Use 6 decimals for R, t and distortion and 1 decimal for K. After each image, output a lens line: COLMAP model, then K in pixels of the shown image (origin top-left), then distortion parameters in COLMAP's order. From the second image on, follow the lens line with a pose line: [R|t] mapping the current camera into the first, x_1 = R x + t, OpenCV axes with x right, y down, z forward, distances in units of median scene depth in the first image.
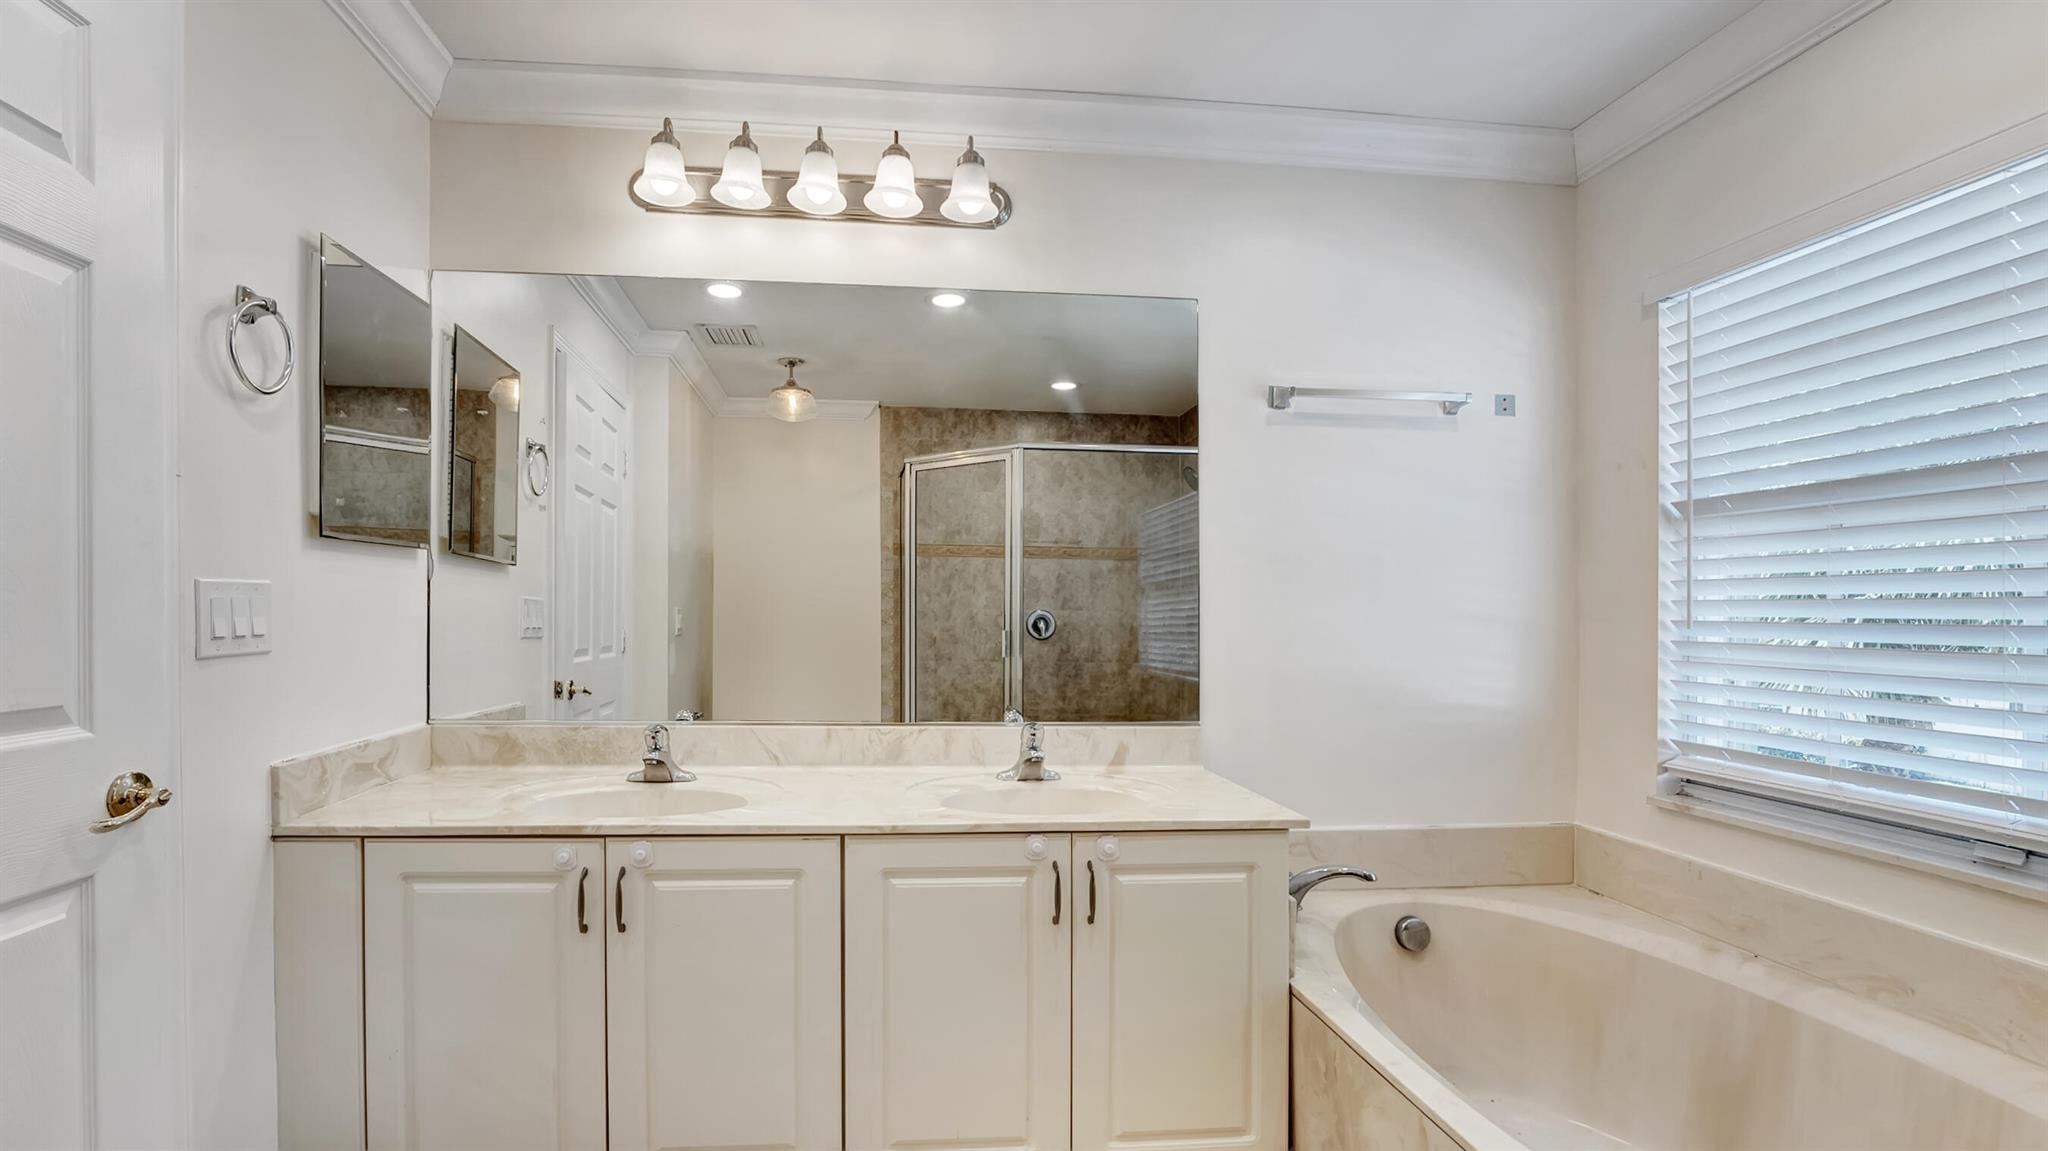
lens RADIAL K [[888.5, 0, 1032.9], [0, 888.5, 607.2], [0, 0, 1]] dist [-0.027922, 0.005363]
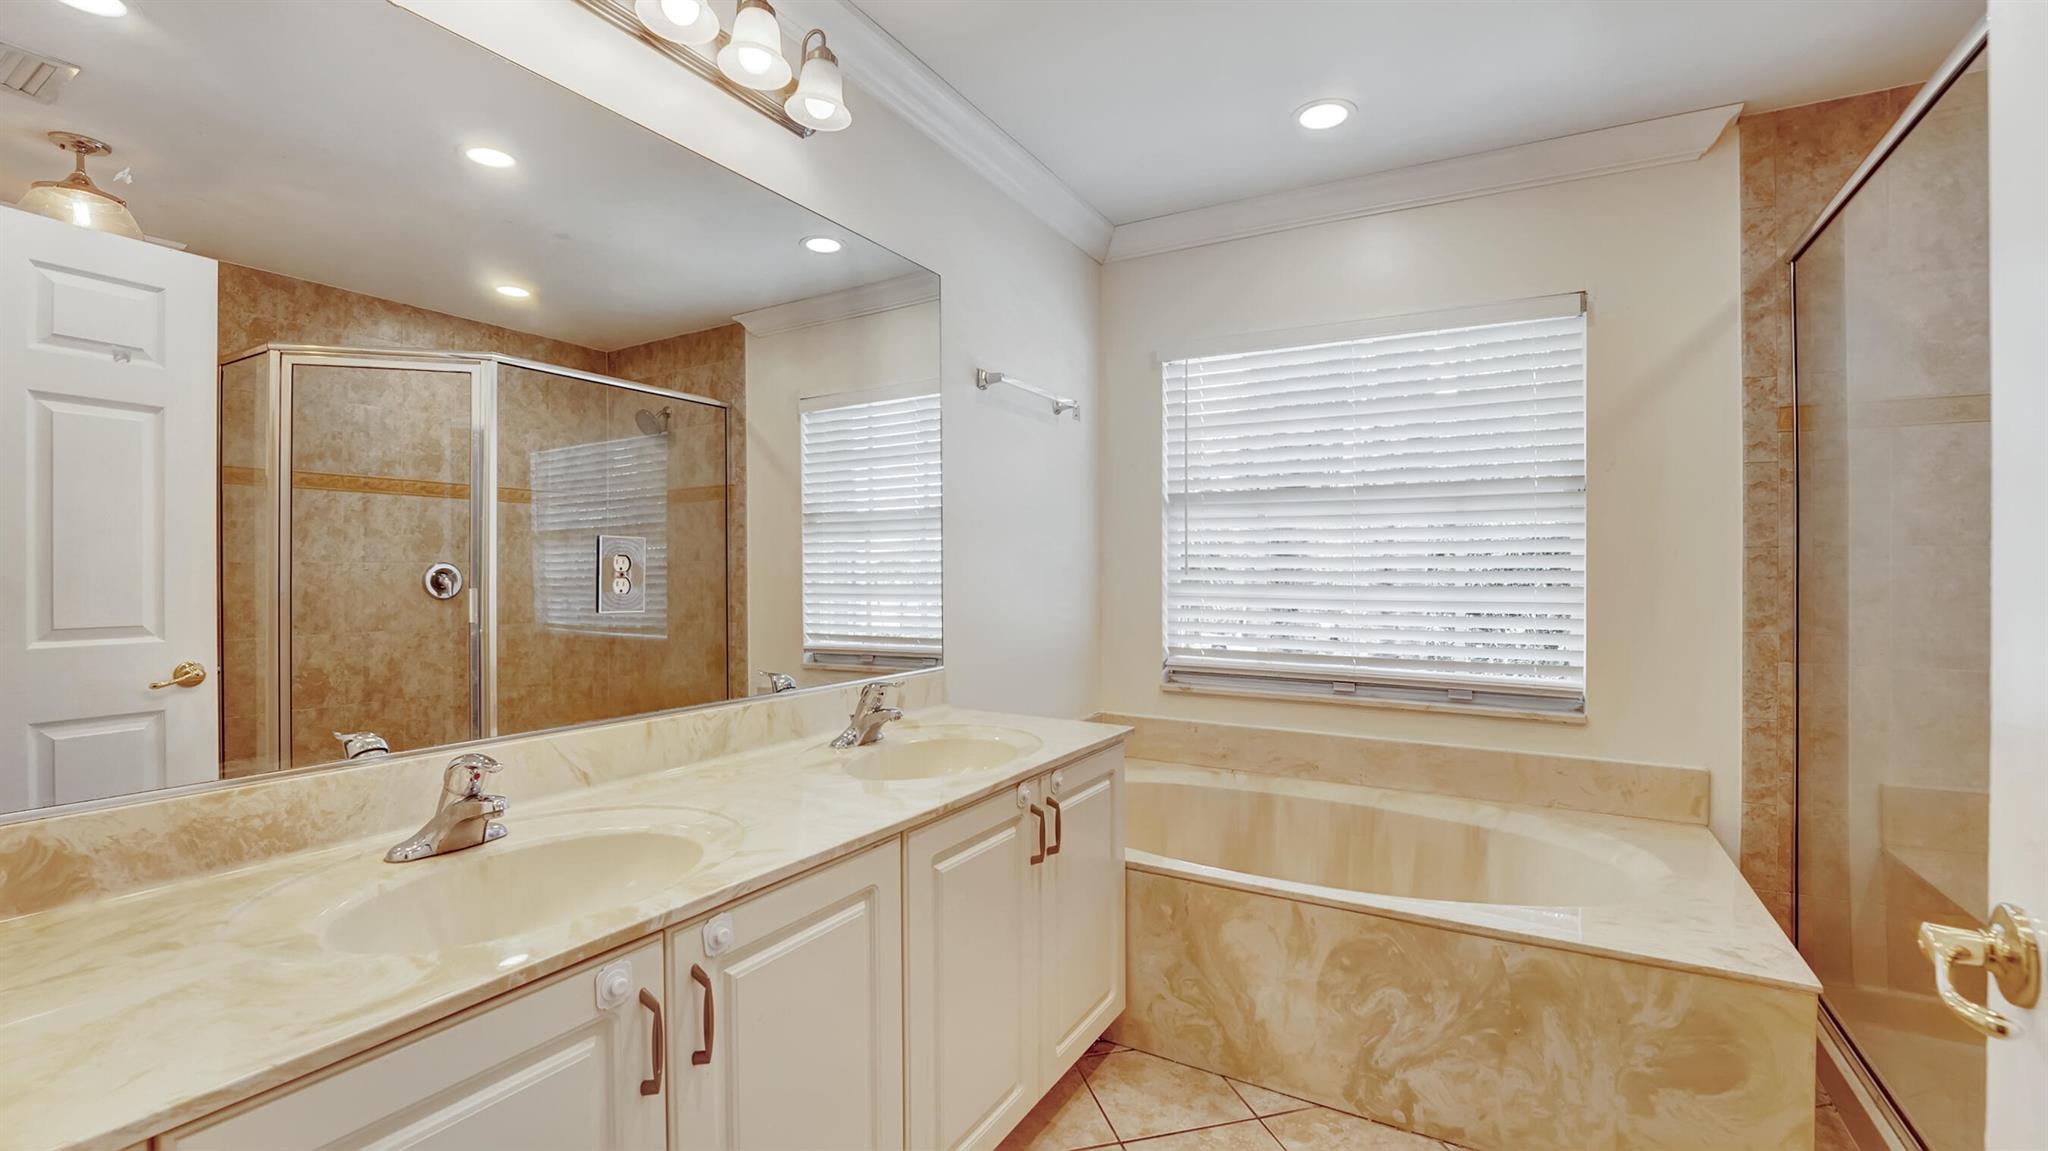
lens RADIAL K [[811.2, 0, 1032.7], [0, 811.2, 566.2], [0, 0, 1]] dist [-0.021734, 0.000222]
pose [[0.607855, -0.004492, 0.794035, -0.552995], [-0.002081, 0.999972, 0.007251, -0.000667], [-0.794045, -0.006060, 0.607828, 0.320524]]
